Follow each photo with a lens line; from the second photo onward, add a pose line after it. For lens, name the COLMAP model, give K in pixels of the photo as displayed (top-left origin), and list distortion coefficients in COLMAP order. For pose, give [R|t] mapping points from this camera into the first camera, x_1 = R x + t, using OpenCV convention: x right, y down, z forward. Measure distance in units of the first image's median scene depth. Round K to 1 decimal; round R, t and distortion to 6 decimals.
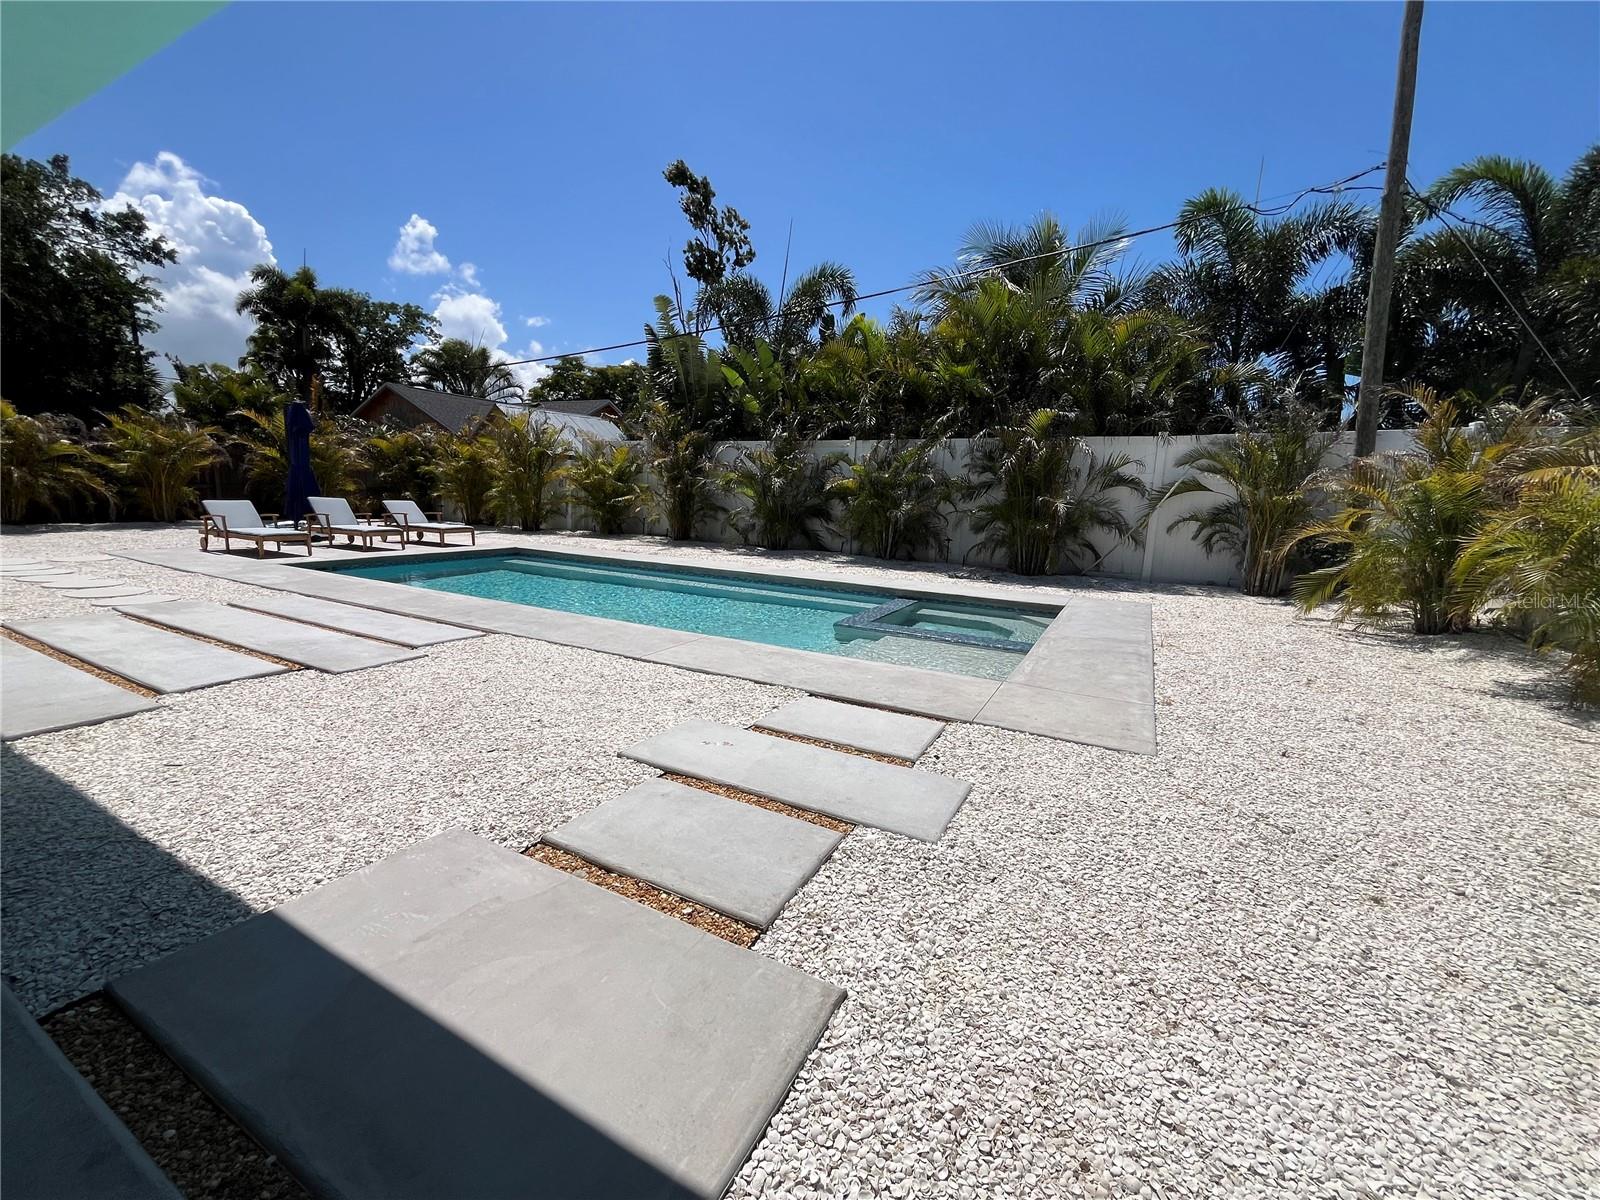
lens RADIAL K [[651.1, 0, 799.3], [0, 651.1, 600.4], [0, 0, 1]] dist [-0.001731, -0.000070]
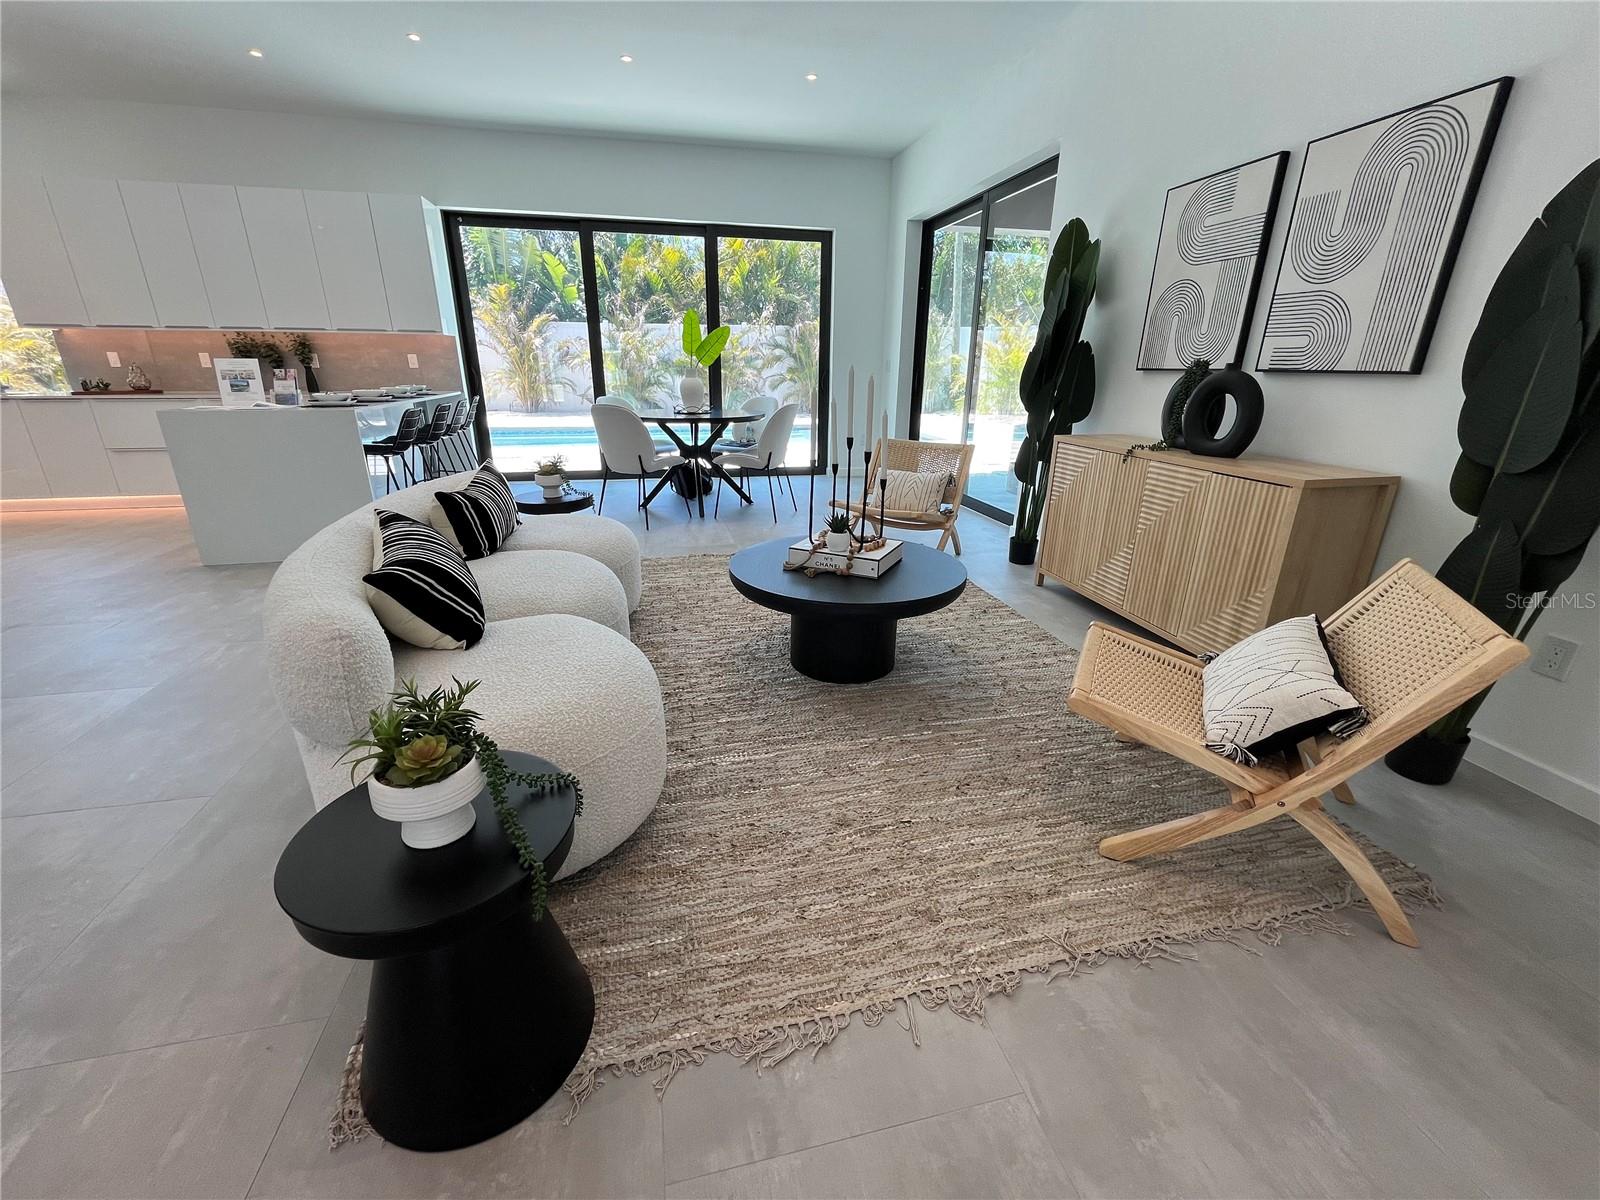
lens RADIAL K [[650.9, 0, 800.0], [0, 650.9, 600.0], [0, 0, 1]] dist [-0.004760, -0.000586]
pose [[0.749855, -0.250566, 0.612319, -0.667628], [0.125193, 0.962527, 0.240560, 0.010660], [-0.649650, -0.103727, 0.753124, -0.225166]]
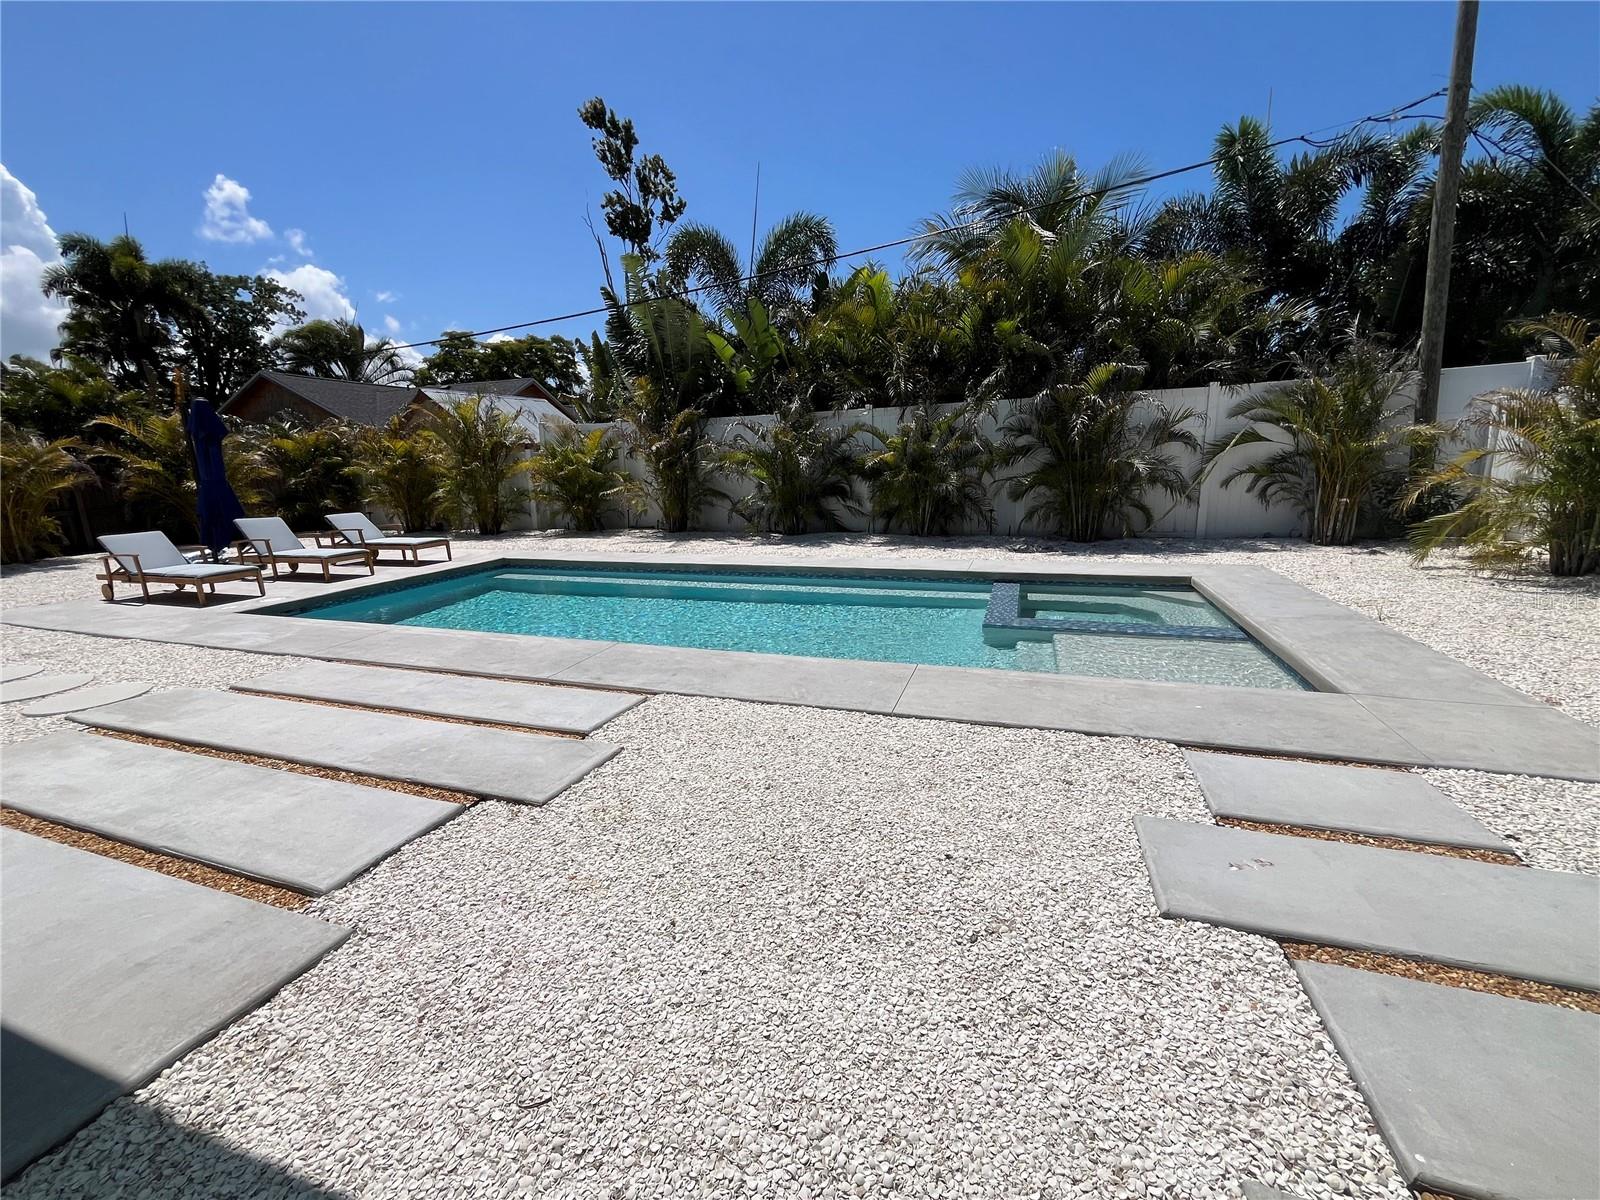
lens RADIAL K [[644.4, 0, 794.5], [0, 644.4, 605.3], [0, 0, 1]] dist [-0.000991, -0.000902]
pose [[0.985907, -0.098285, 0.135376, -0.166123], [0.090466, 0.993920, 0.062756, -0.035608], [-0.140721, -0.049624, 0.988805, 0.098504]]
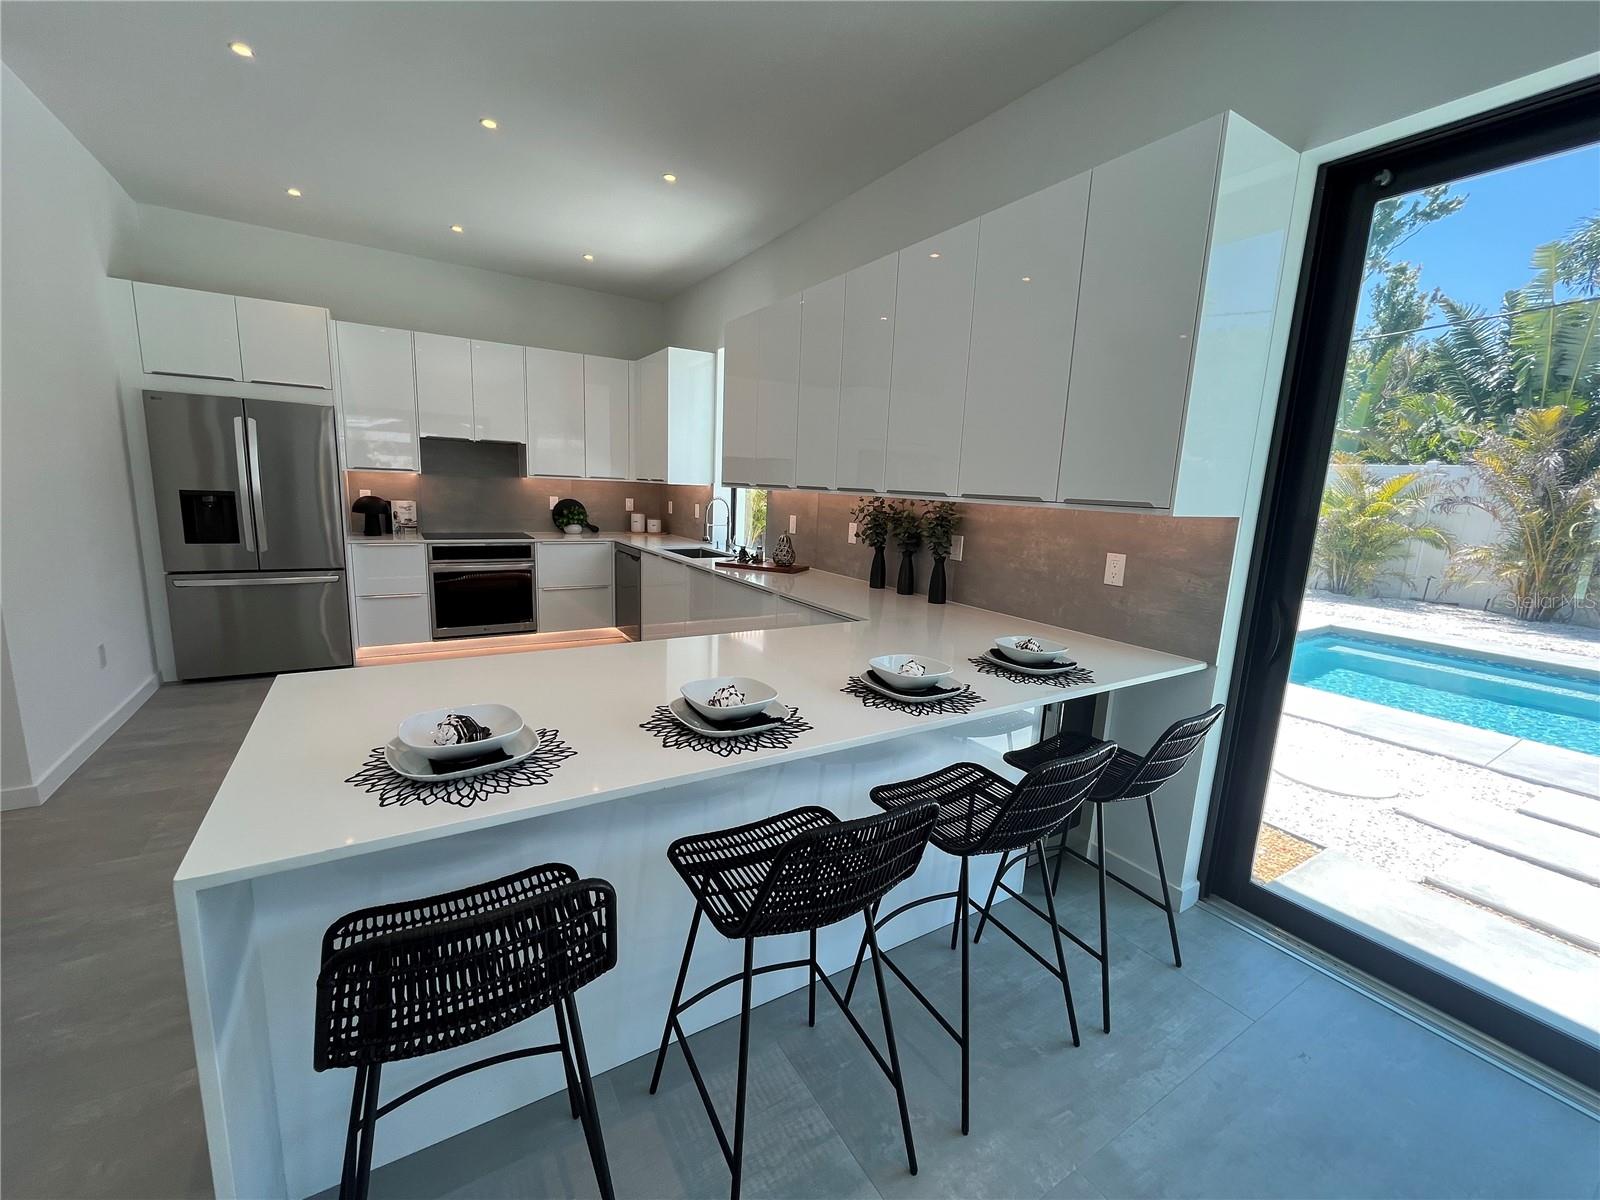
lens RADIAL K [[653.7, 0, 800.0], [0, 653.7, 600.0], [0, 0, 1]] dist [0.001650, 0.000328]
pose [[0.868340, 0.089101, -0.487900, -0.540546], [-0.094477, 0.995434, 0.013642, -0.058105], [0.486888, 0.034249, 0.872793, 0.094047]]
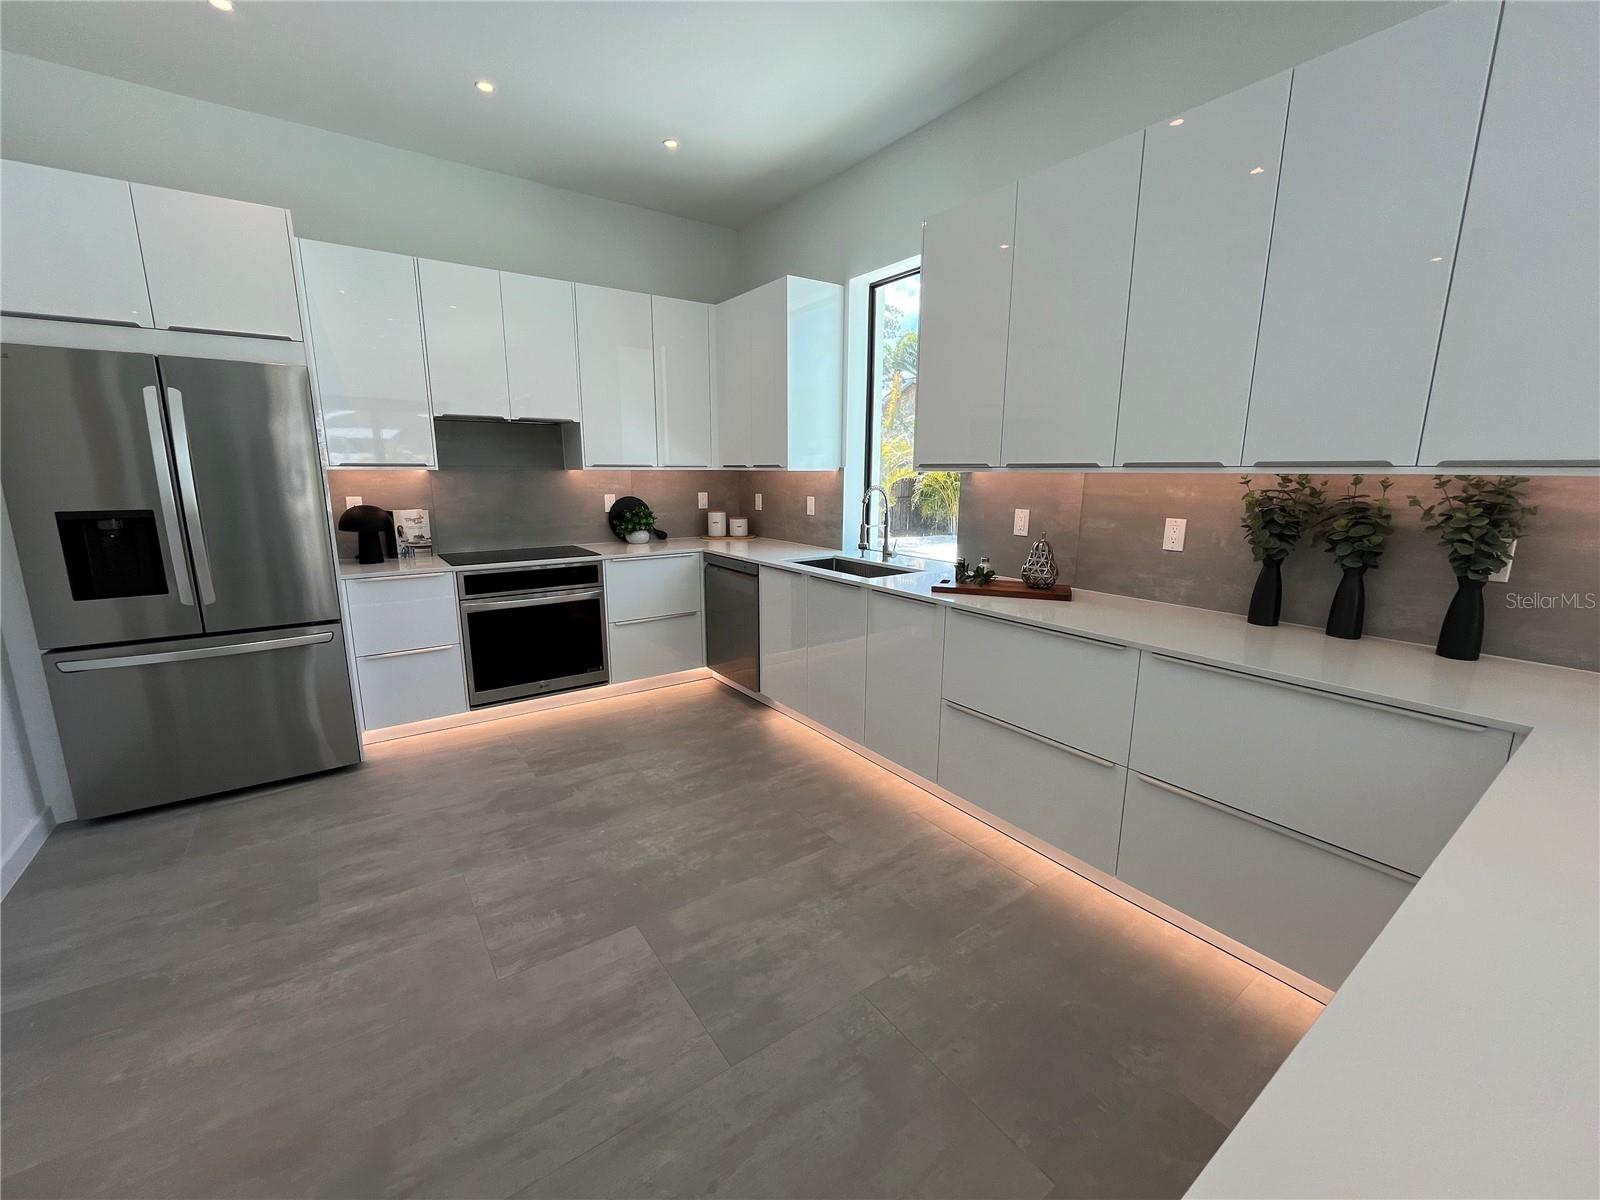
lens RADIAL K [[651.1, 0, 799.3], [0, 651.1, 600.4], [0, 0, 1]] dist [-0.001731, -0.000070]
pose [[0.896846, 0.056671, -0.438697, -0.673763], [-0.046177, 0.998335, 0.034564, -0.068429], [0.439926, -0.010741, 0.897970, 0.144270]]
